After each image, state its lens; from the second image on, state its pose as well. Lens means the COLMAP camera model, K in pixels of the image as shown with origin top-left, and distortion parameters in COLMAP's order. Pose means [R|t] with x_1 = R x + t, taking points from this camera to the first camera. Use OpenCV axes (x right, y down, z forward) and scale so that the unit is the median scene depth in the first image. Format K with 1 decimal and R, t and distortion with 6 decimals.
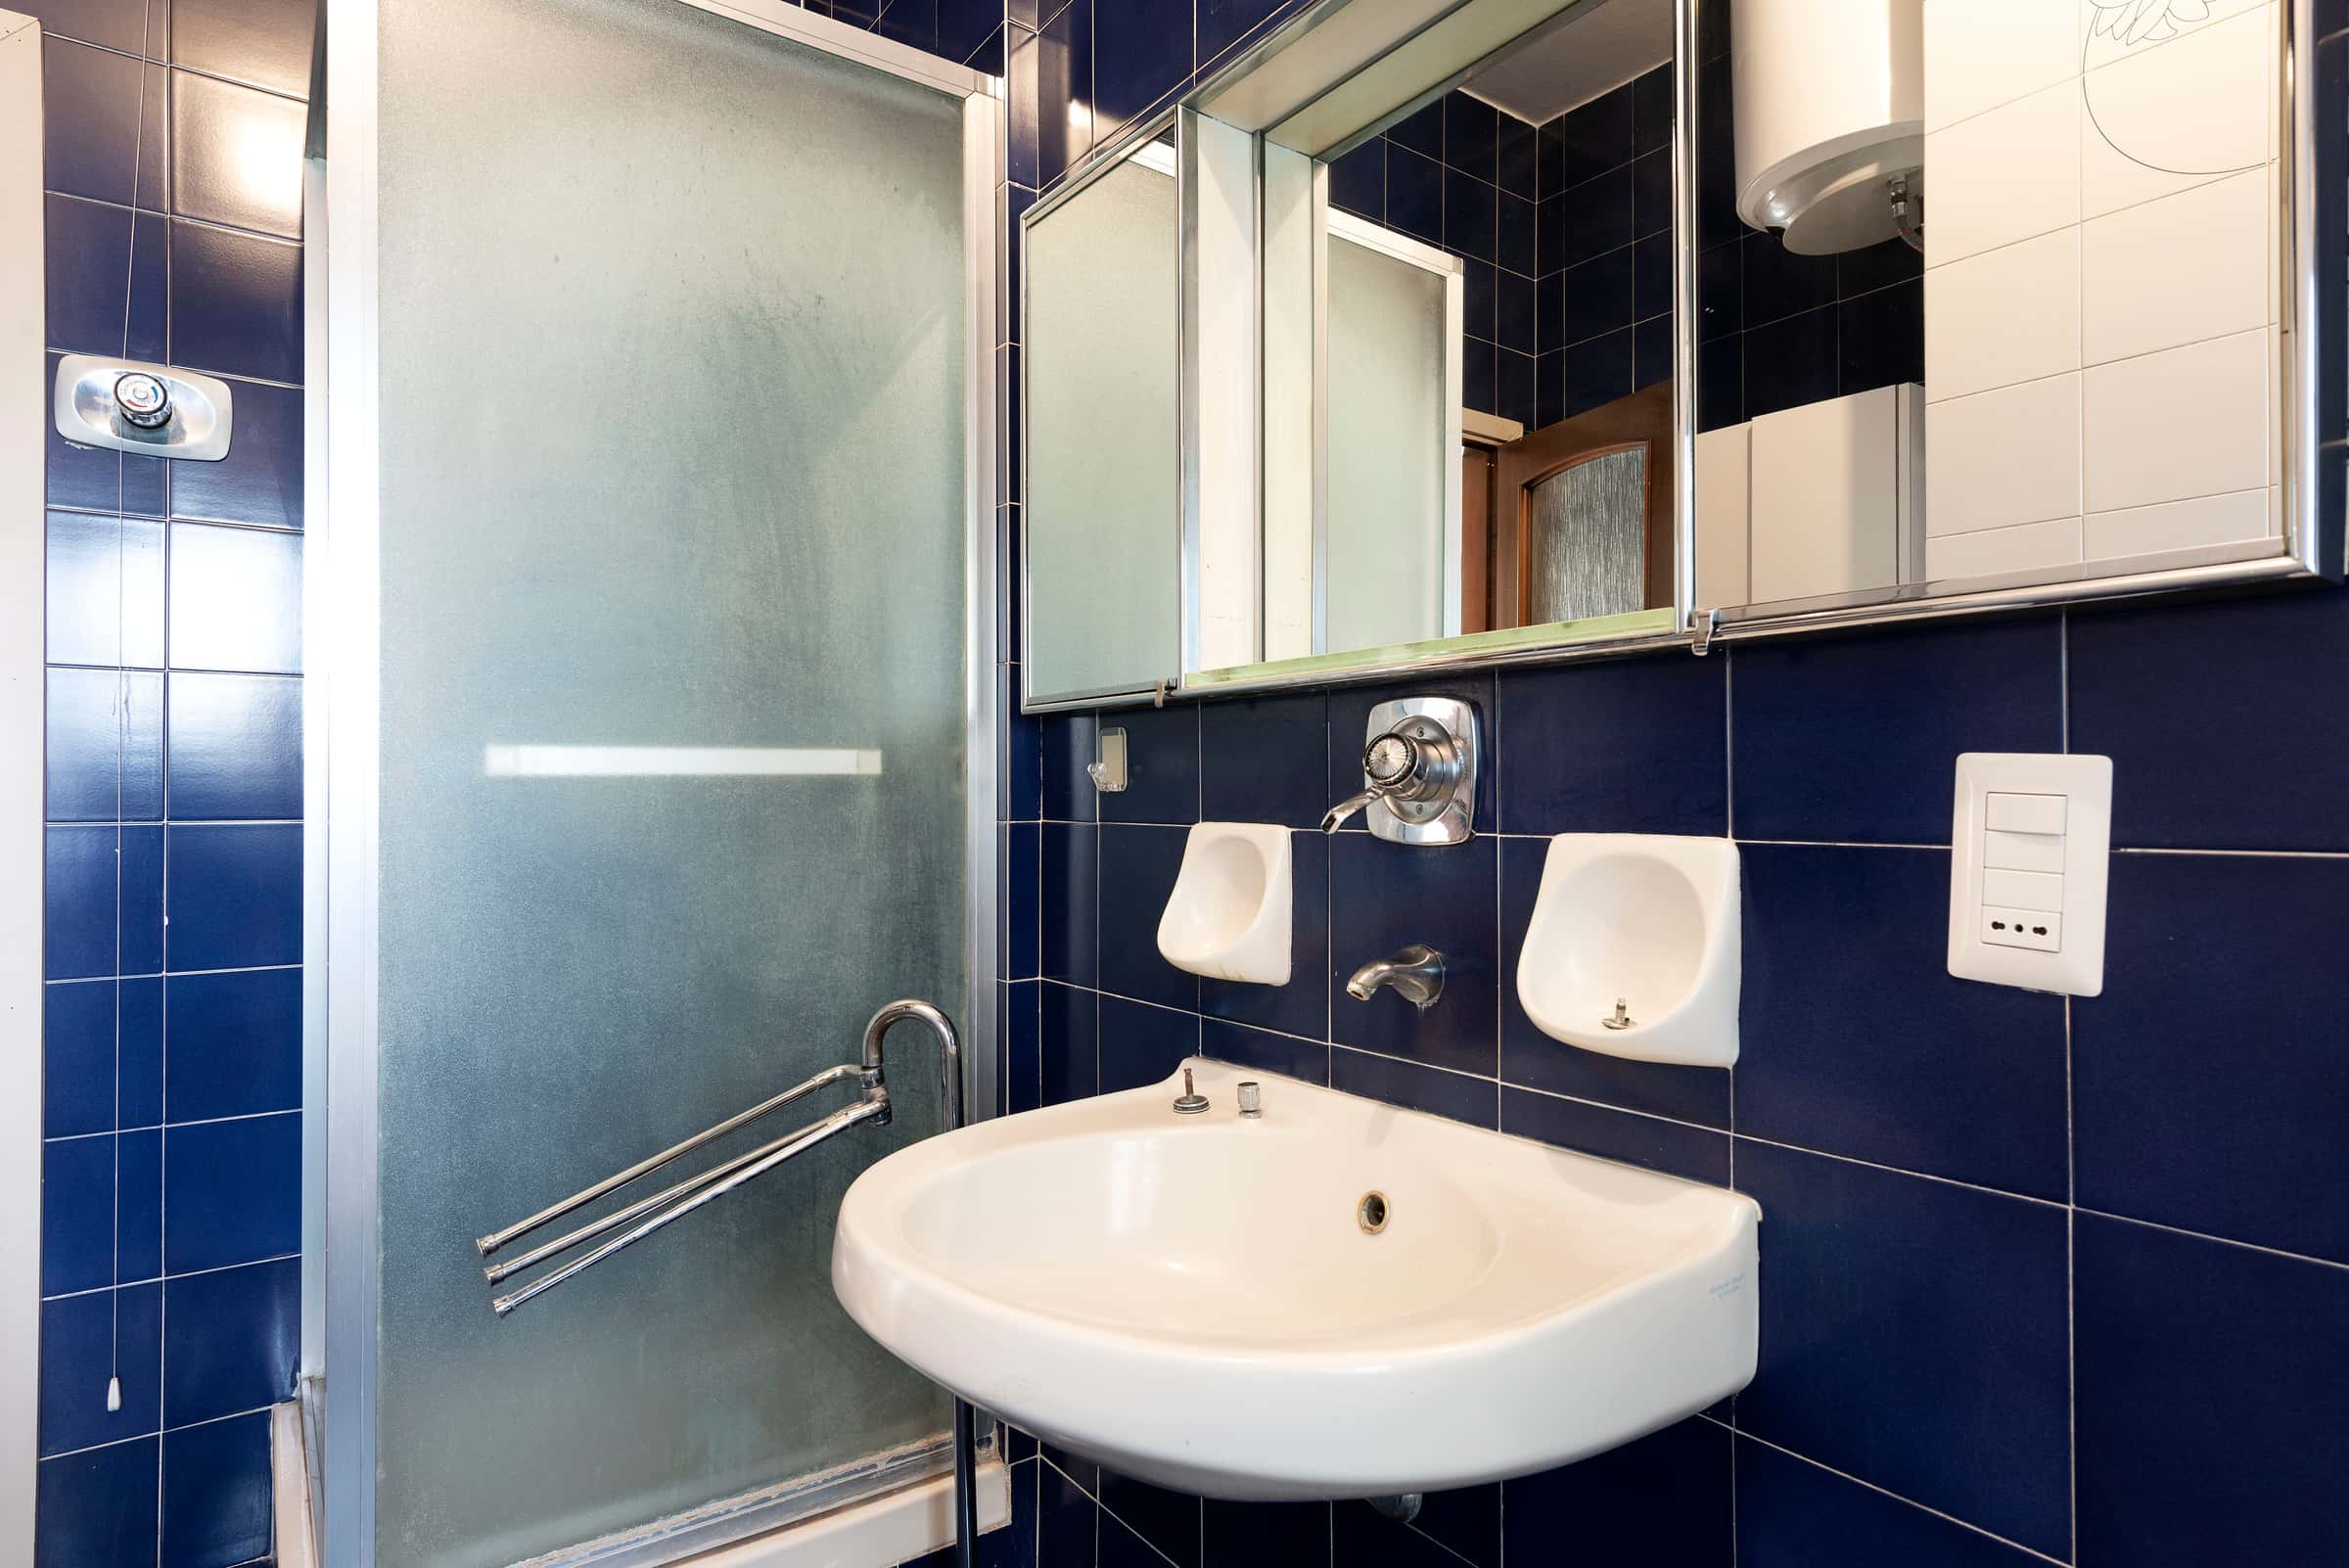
lens RADIAL K [[1289.8, 0, 1180.1], [0, 1289.8, 791.2], [0, 0, 1]] dist [0.027522, -0.015751]
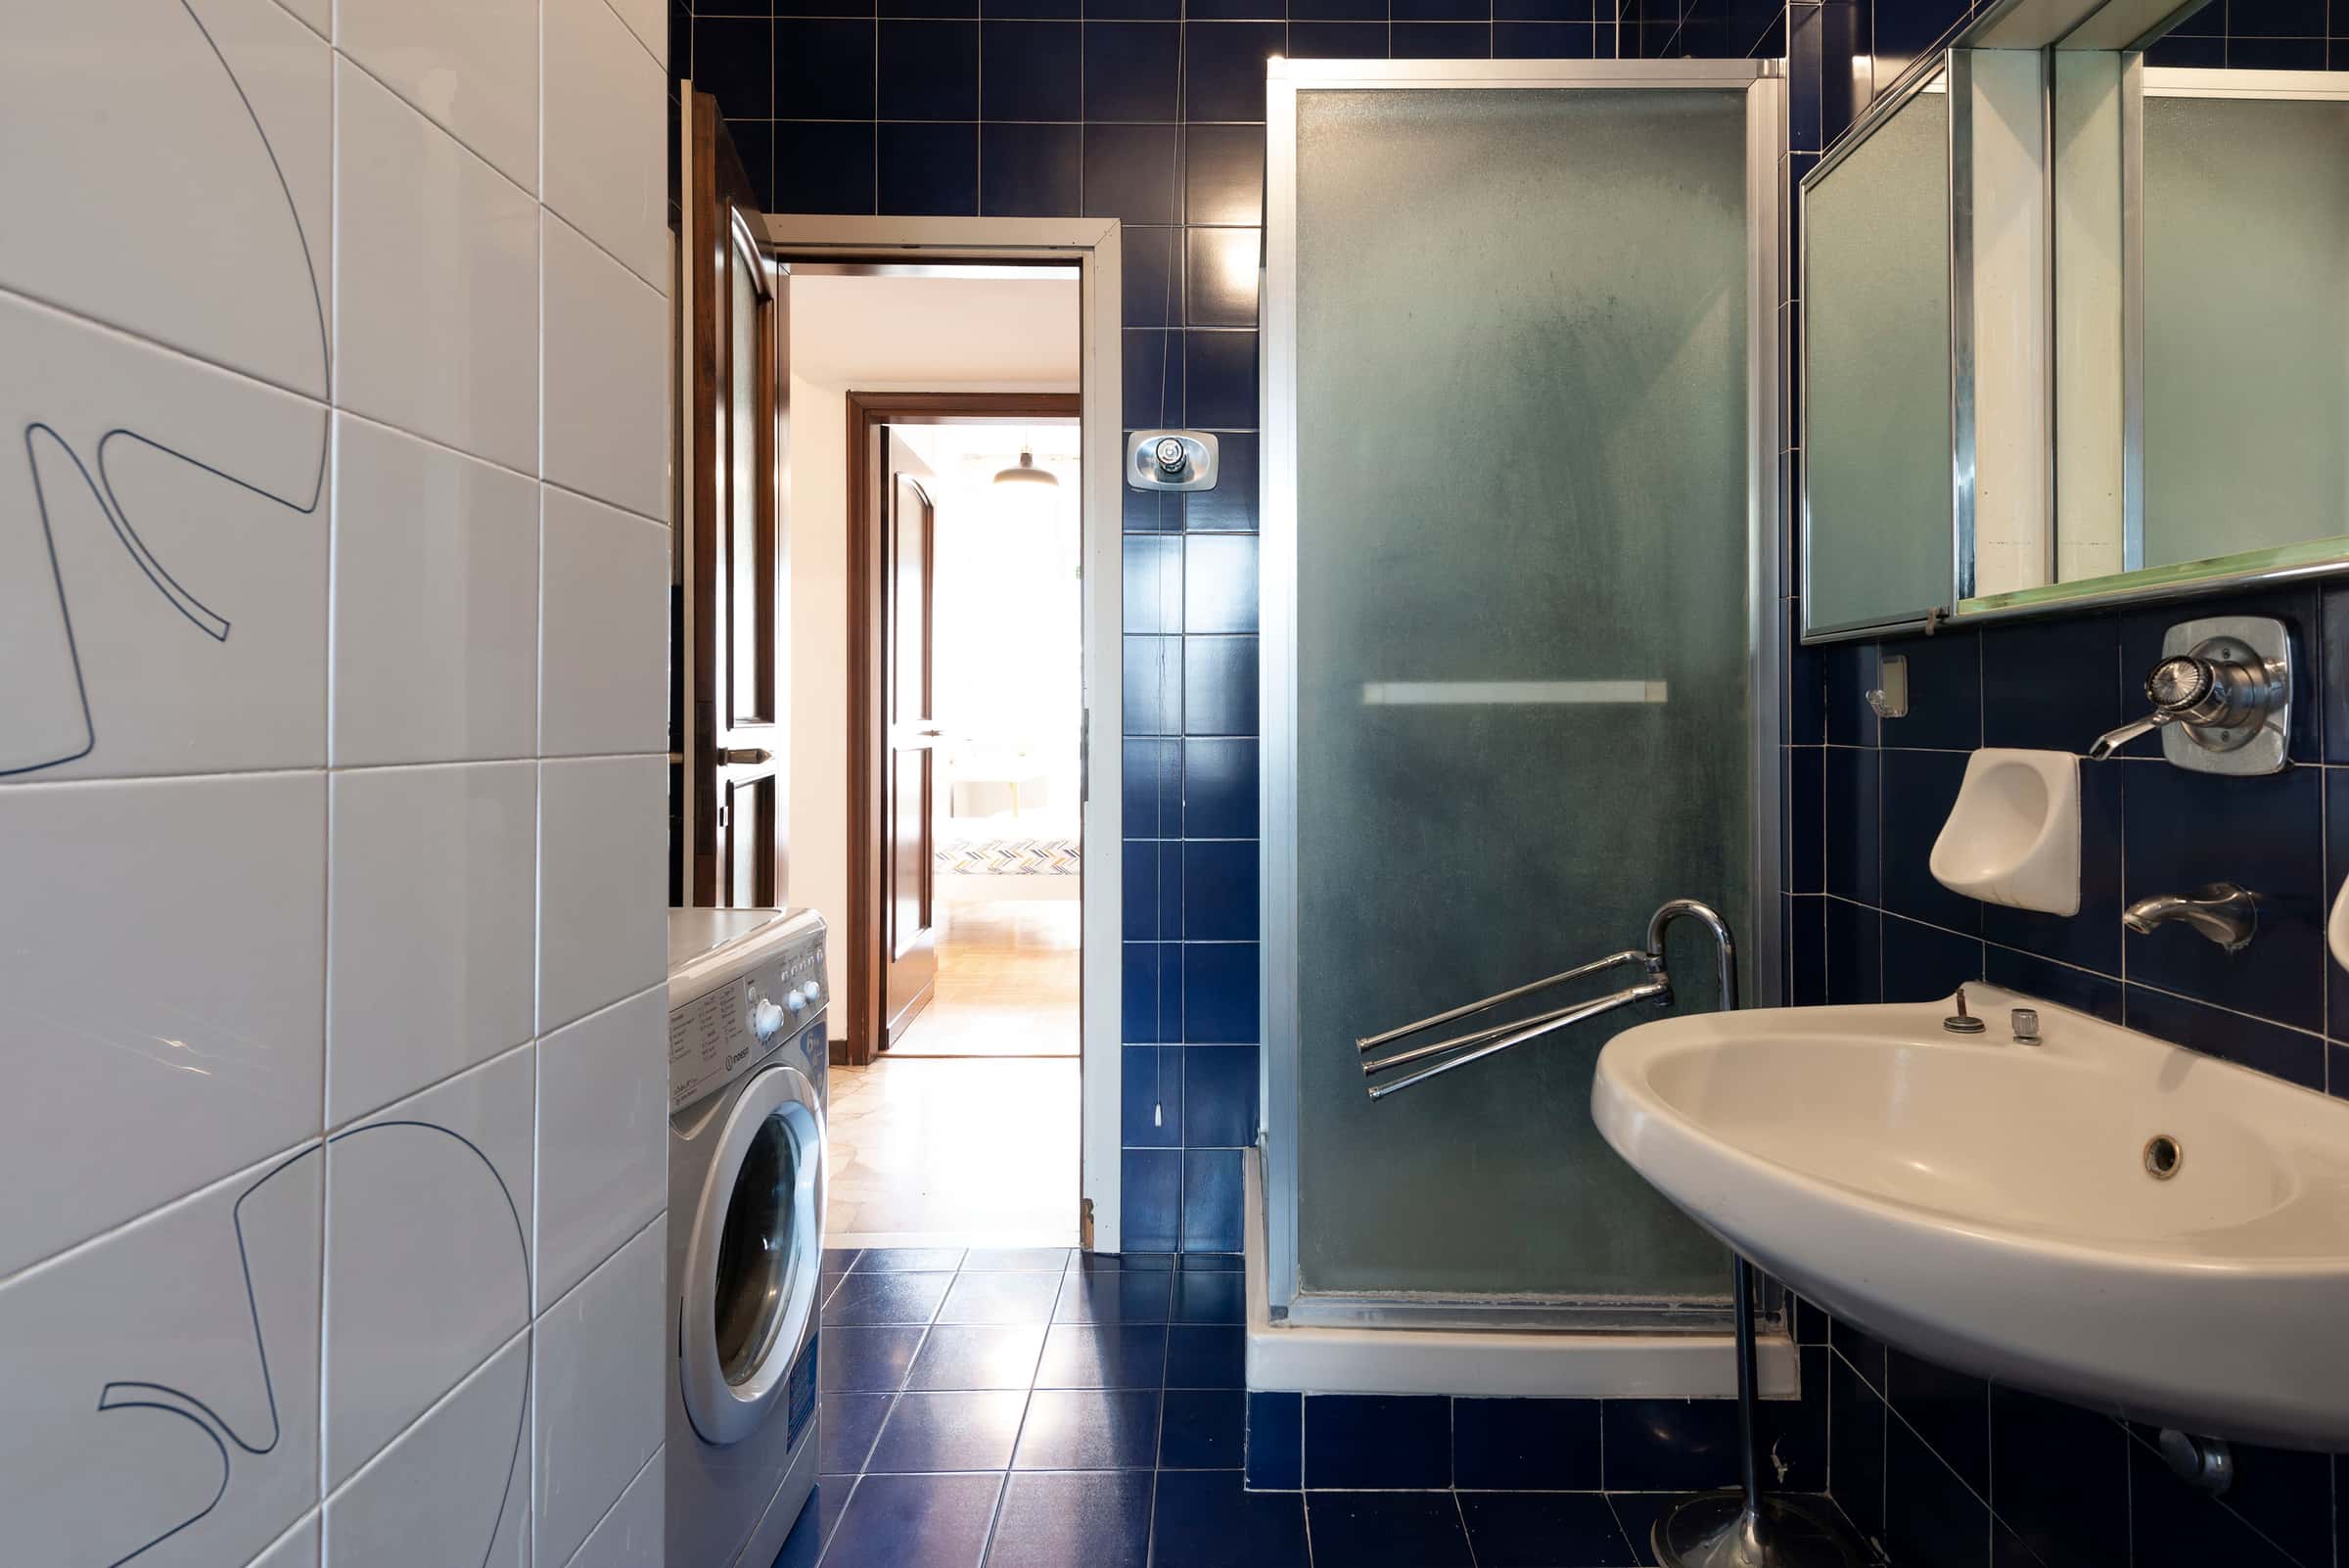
lens RADIAL K [[1144.5, 0, 1190.4], [0, 1144.5, 785.2], [0, 0, 1]] dist [0.021324, -0.009222]
pose [[0.791835, 0.037677, -0.609572, 0.067096], [-0.001034, 0.998177, 0.060353, -0.000435], [0.610734, -0.047159, 0.790430, -0.077088]]
